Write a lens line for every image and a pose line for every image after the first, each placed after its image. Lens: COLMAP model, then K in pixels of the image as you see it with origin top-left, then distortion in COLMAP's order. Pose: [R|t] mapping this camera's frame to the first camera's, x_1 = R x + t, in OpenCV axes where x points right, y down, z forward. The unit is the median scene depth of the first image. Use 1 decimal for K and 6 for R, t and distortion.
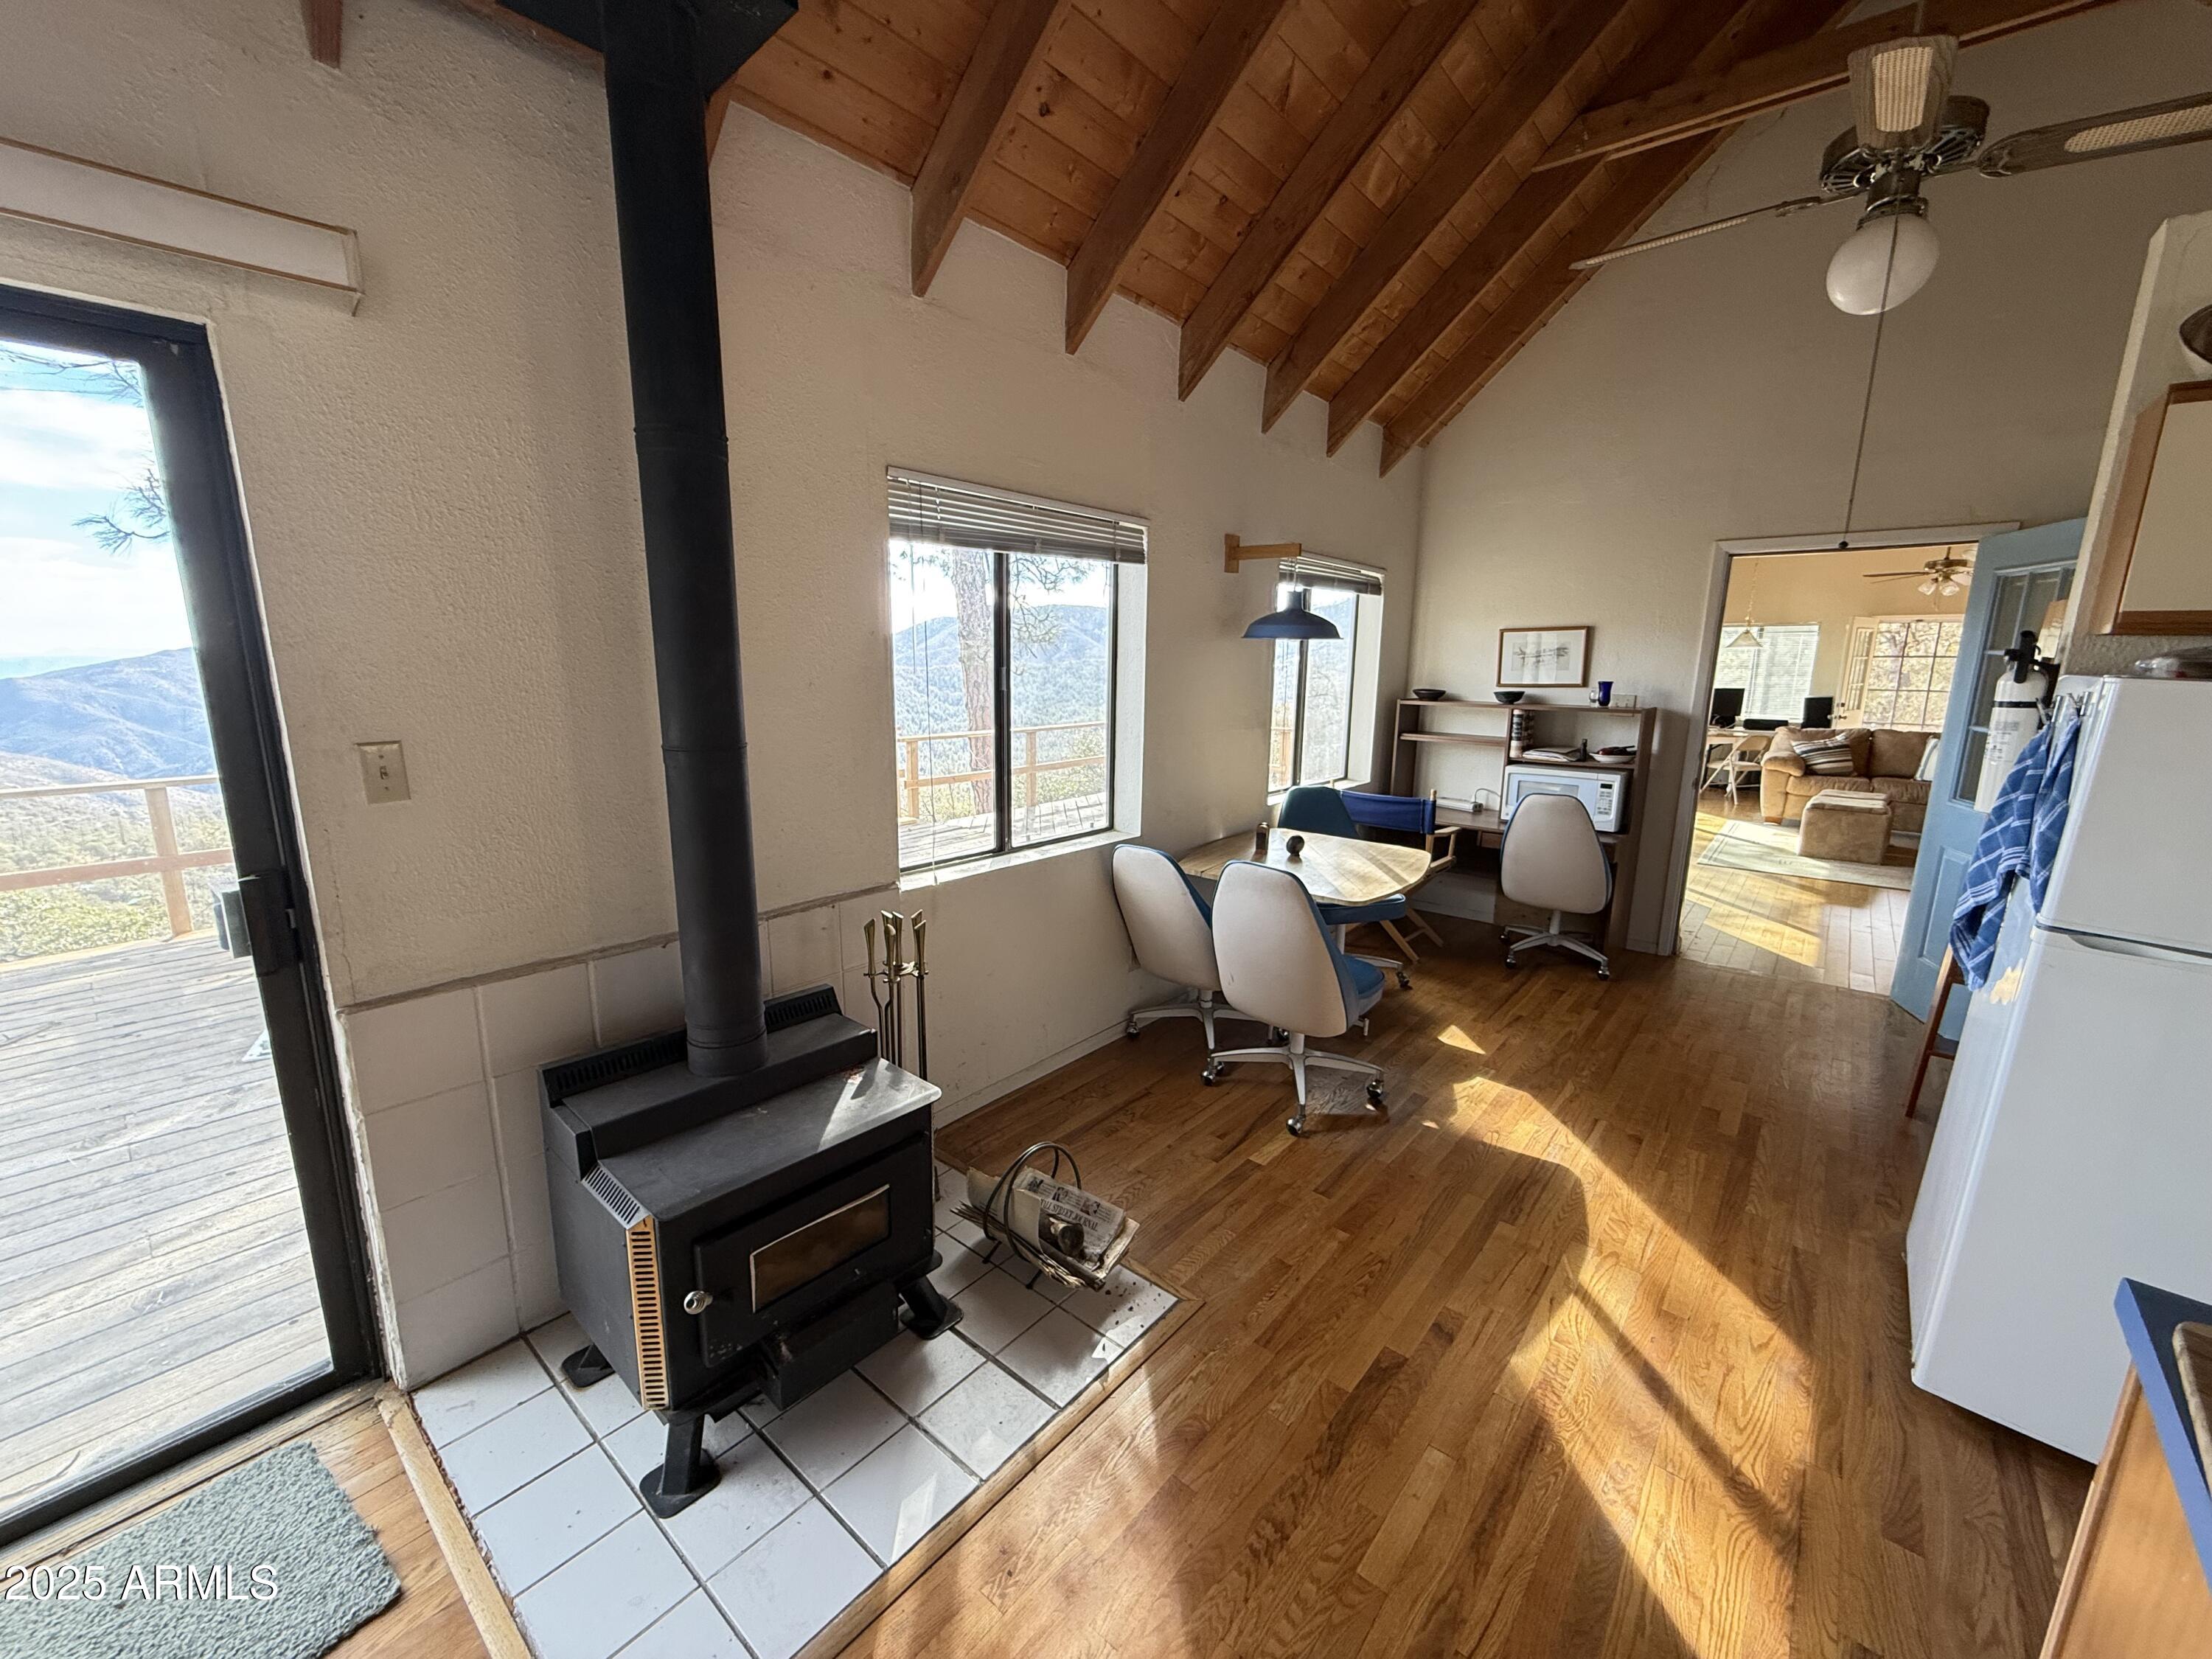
lens RADIAL K [[881.1, 0, 1102.9], [0, 881.1, 826.6], [0, 0, 1]] dist [-0.000761, -0.000084]
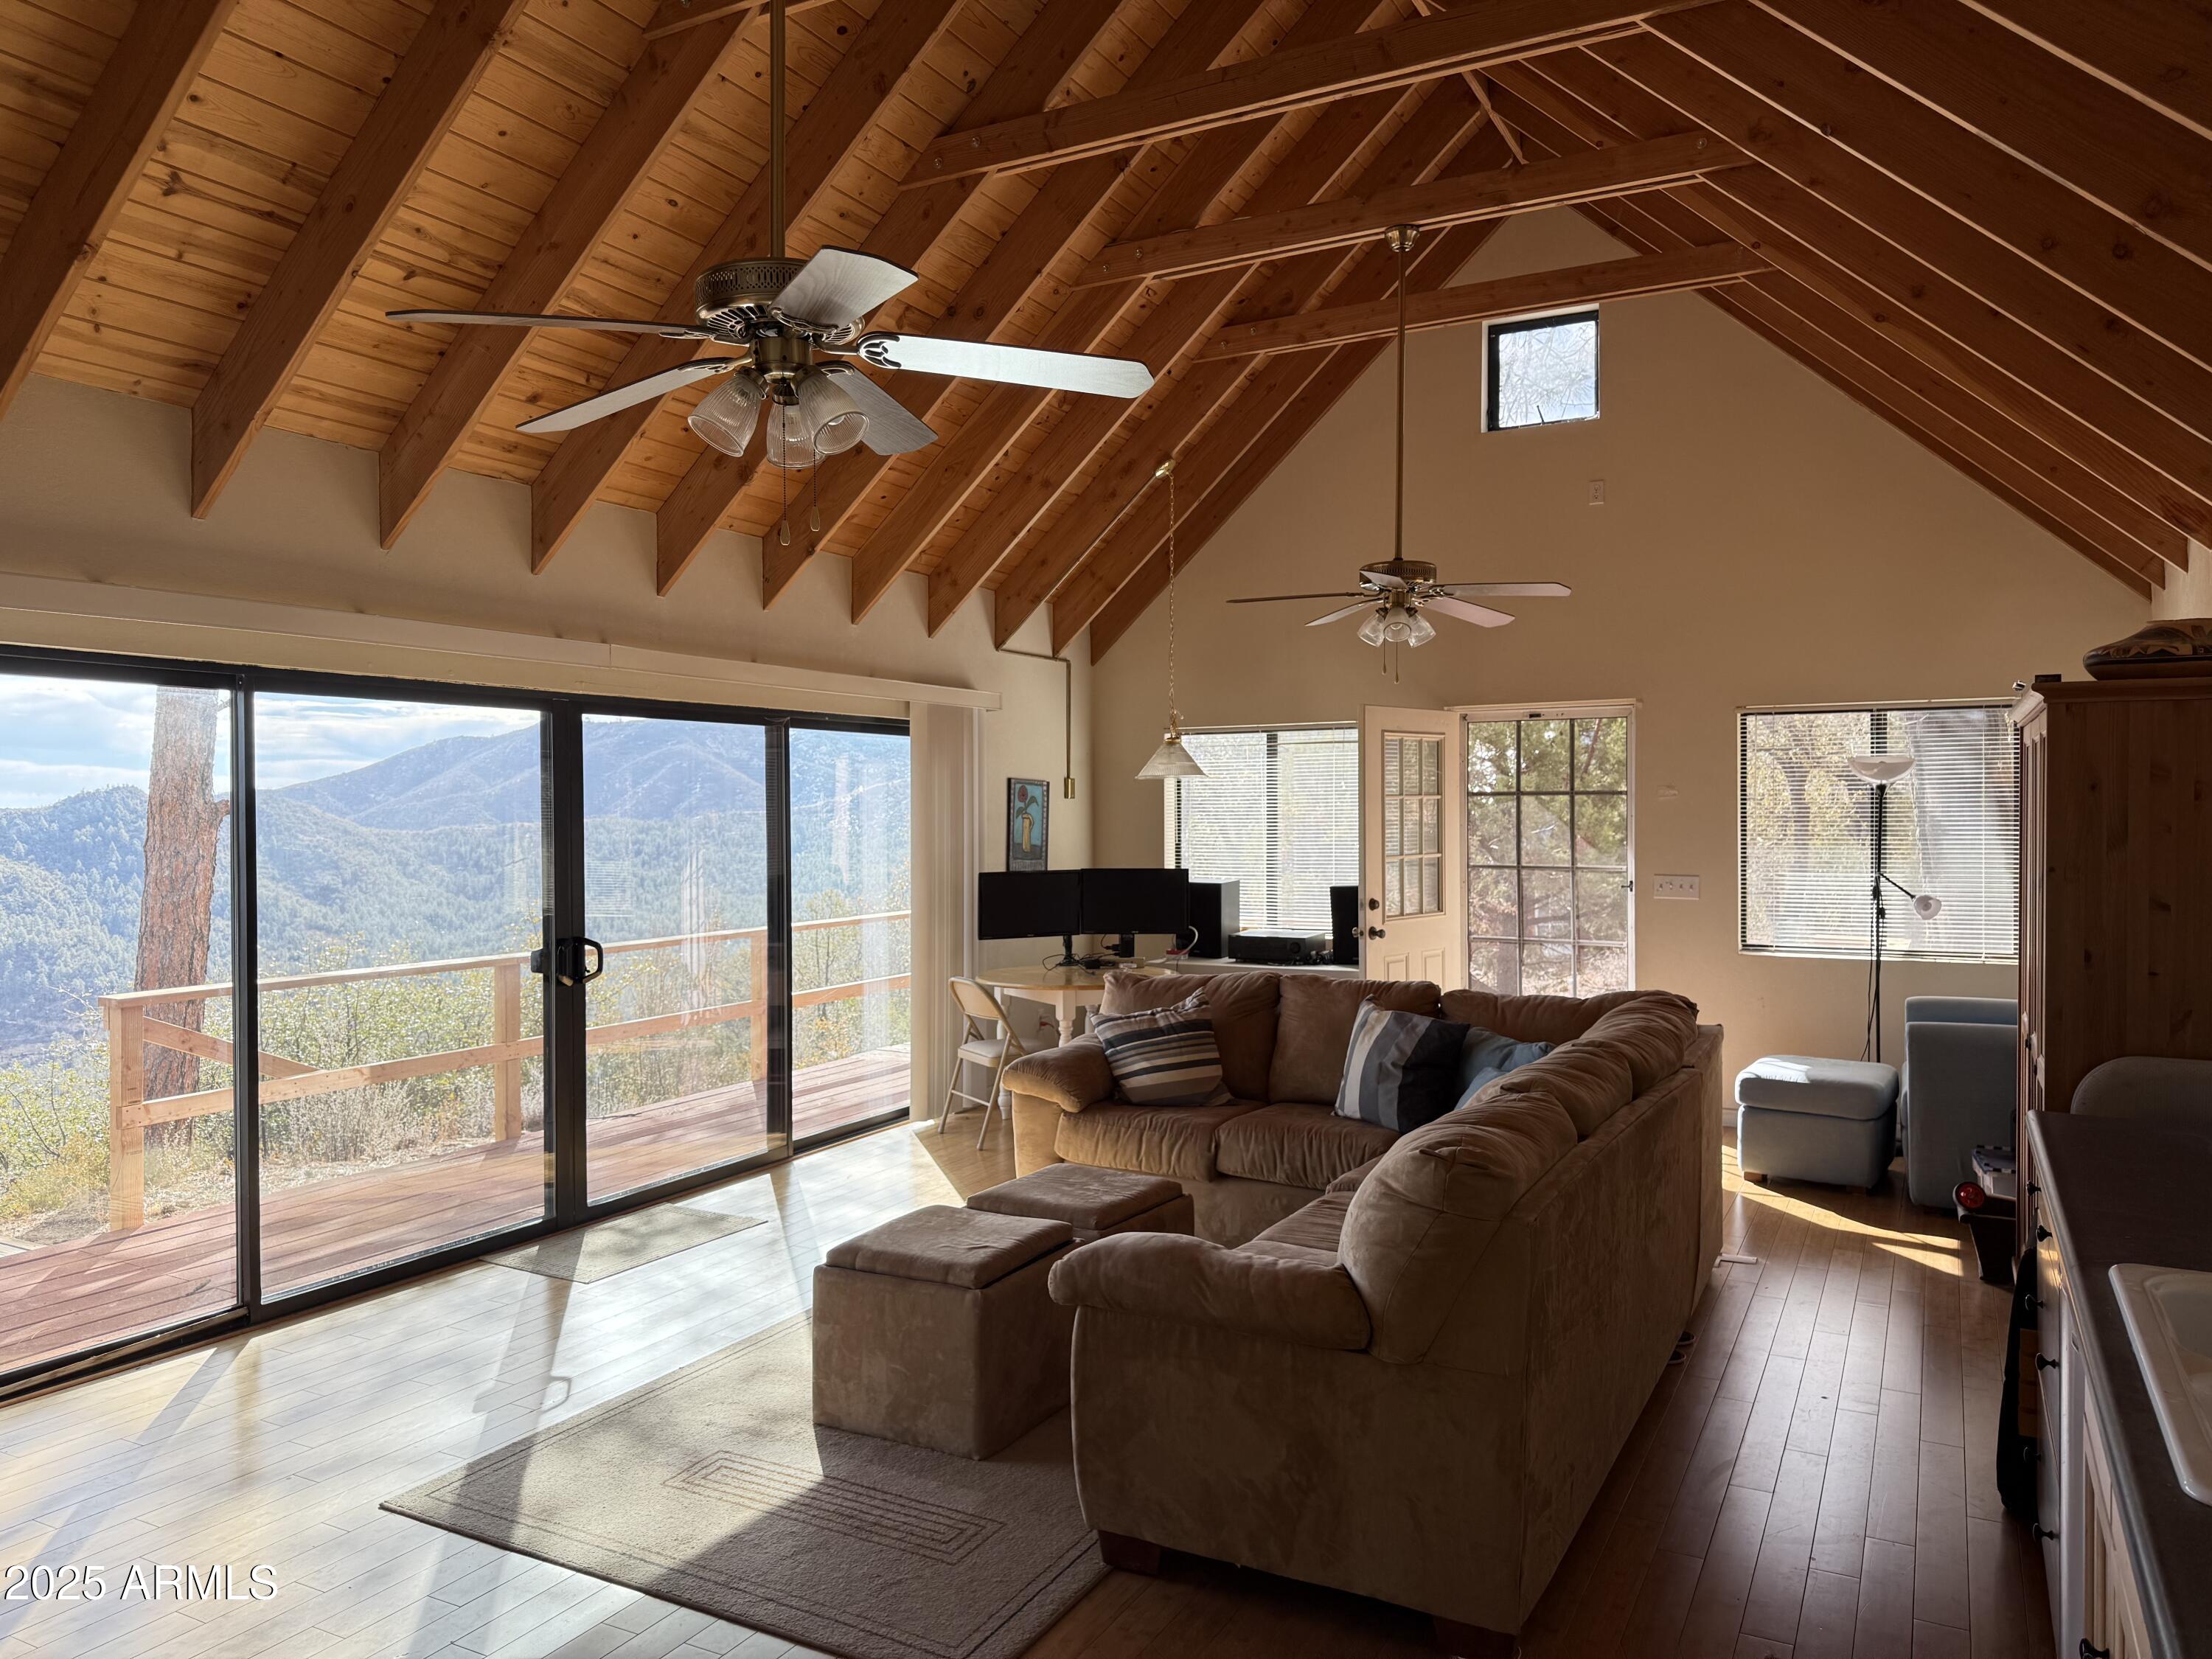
lens RADIAL K [[1556.2, 0, 1103.9], [0, 1556.2, 819.6], [0, 0, 1]] dist [0.061883, -0.062105]
pose [[0.978306, -0.014887, 0.206631, 0.564295], [0.051716, 0.983386, -0.174005, -0.053825], [-0.200608, 0.180916, 0.962822, 0.287870]]
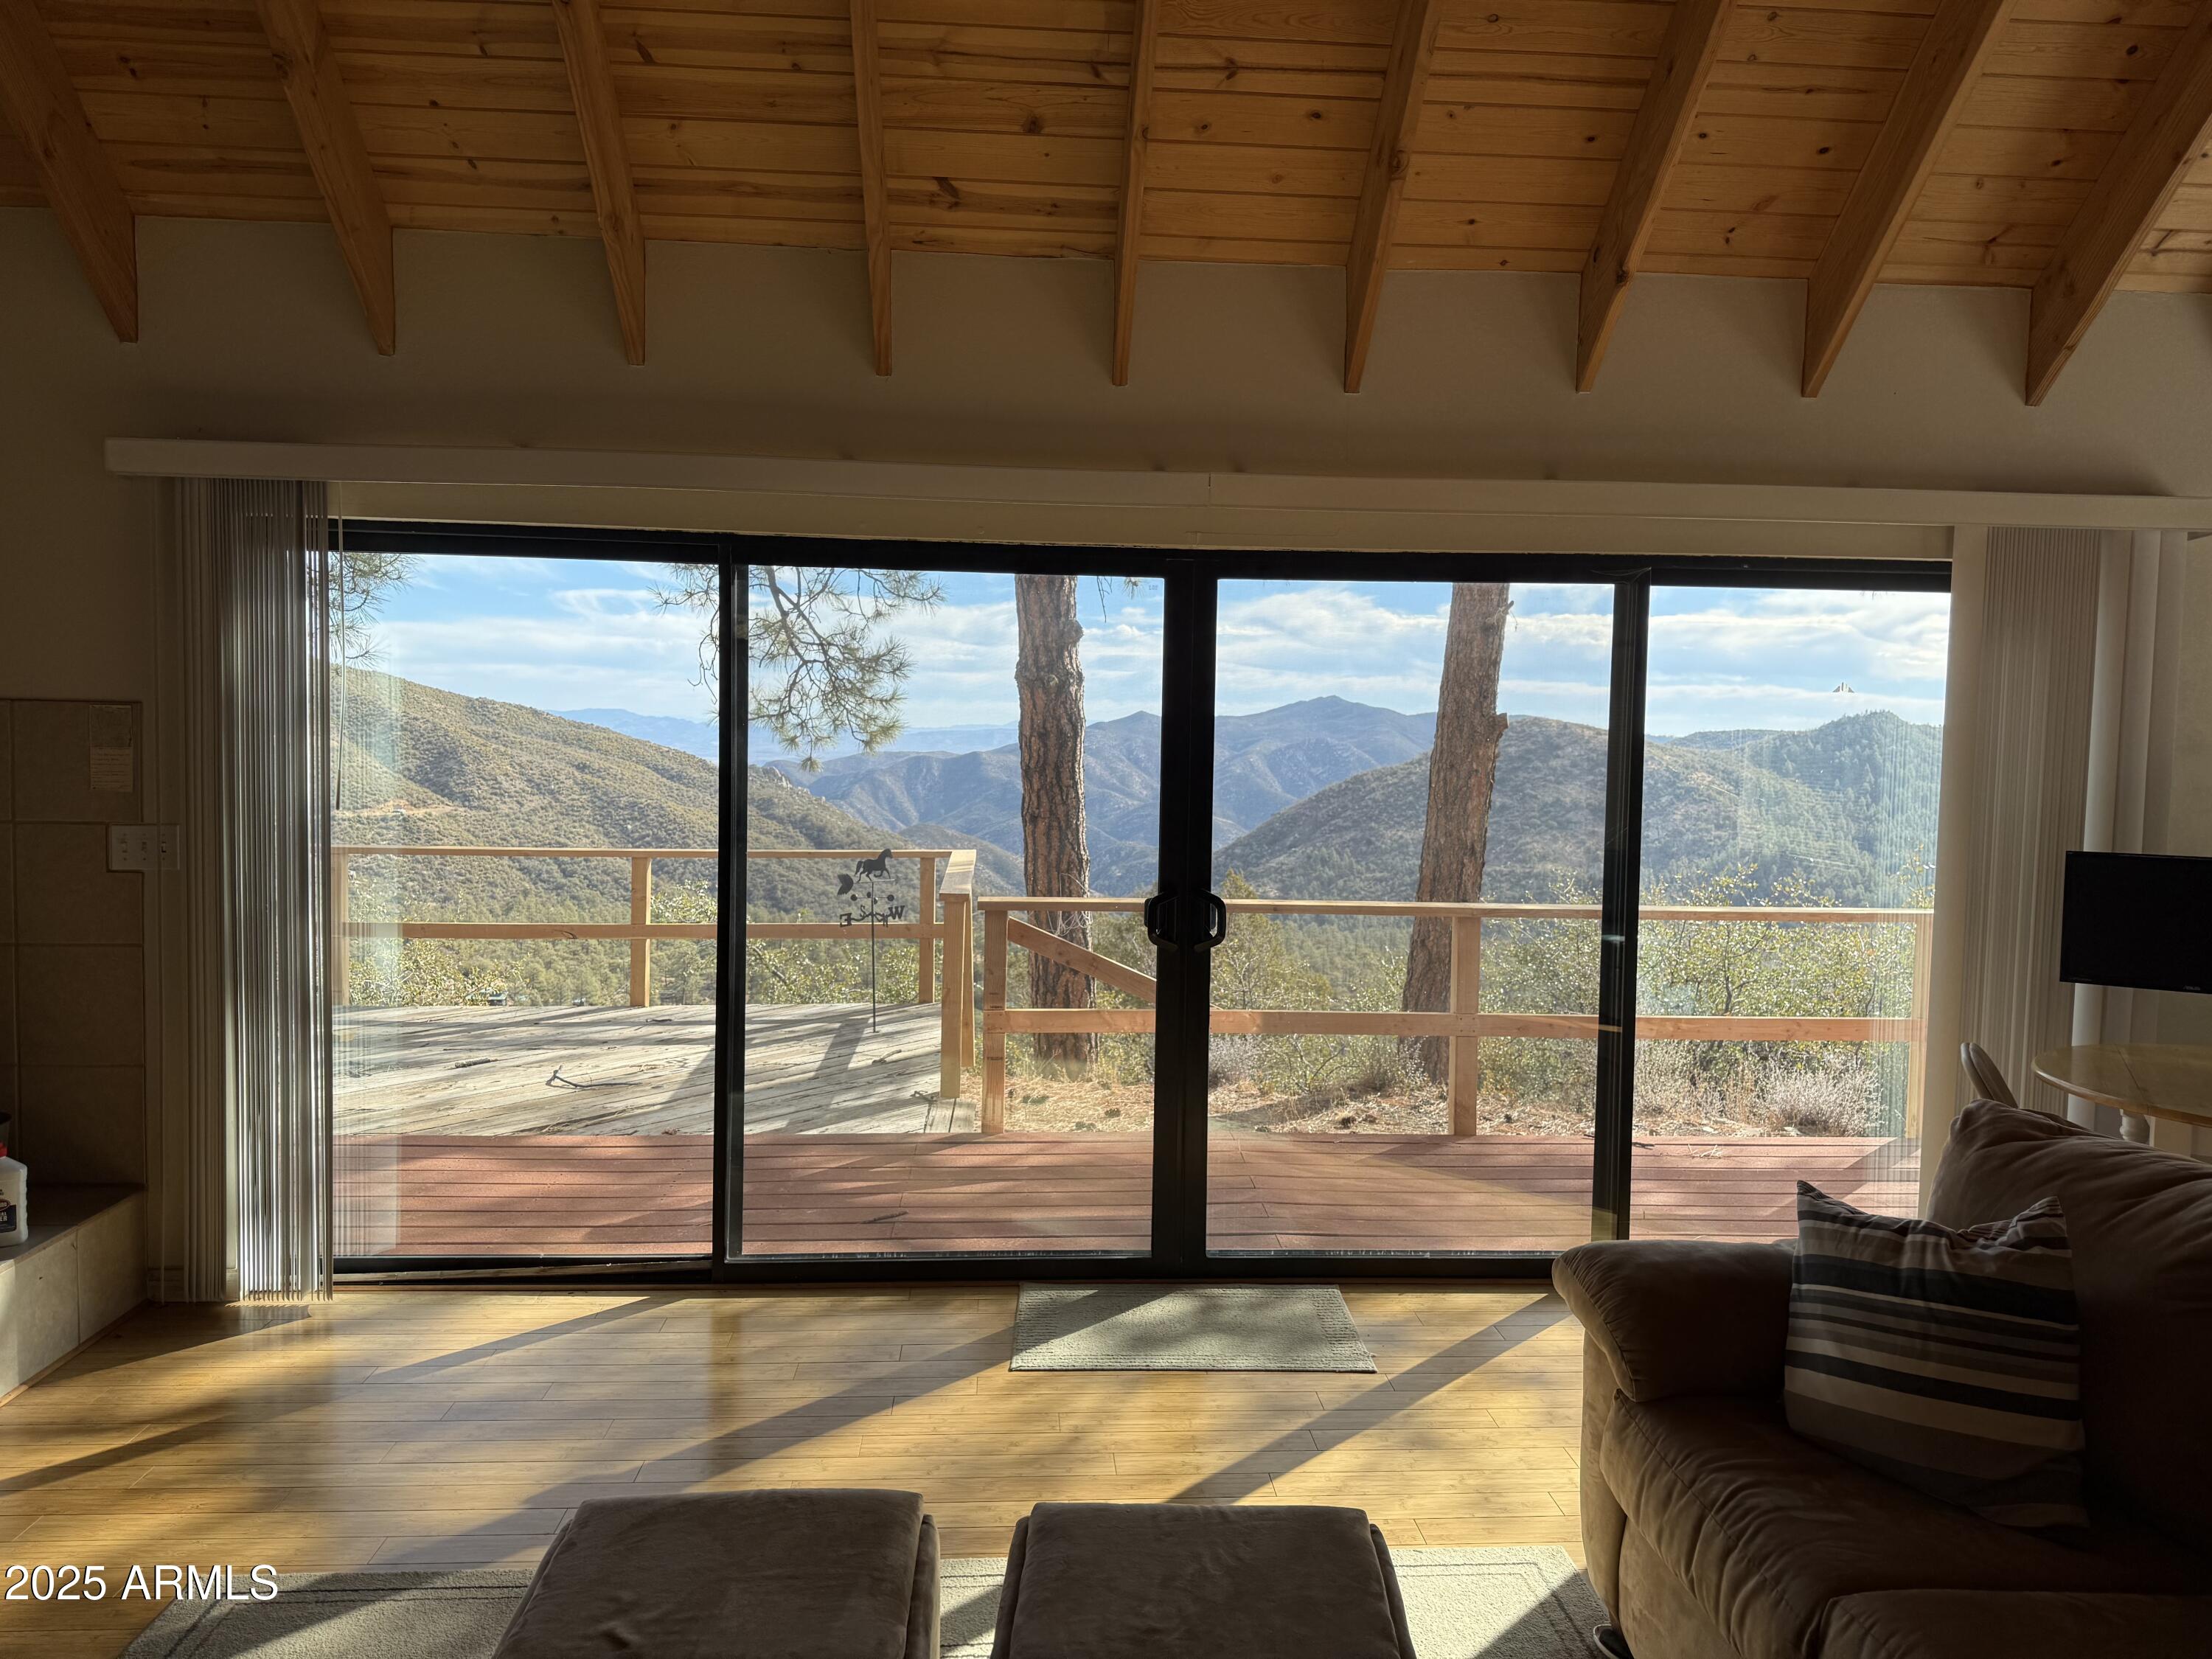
lens RADIAL K [[1556.2, 0, 1115.3], [0, 1556.2, 812.4], [0, 0, 1]] dist [0.061883, -0.062105]
pose [[0.693378, 0.046241, -0.719089, 0.784007], [-0.147914, 0.985821, -0.079232, -0.107629], [0.705230, 0.161301, 0.690386, 0.598820]]
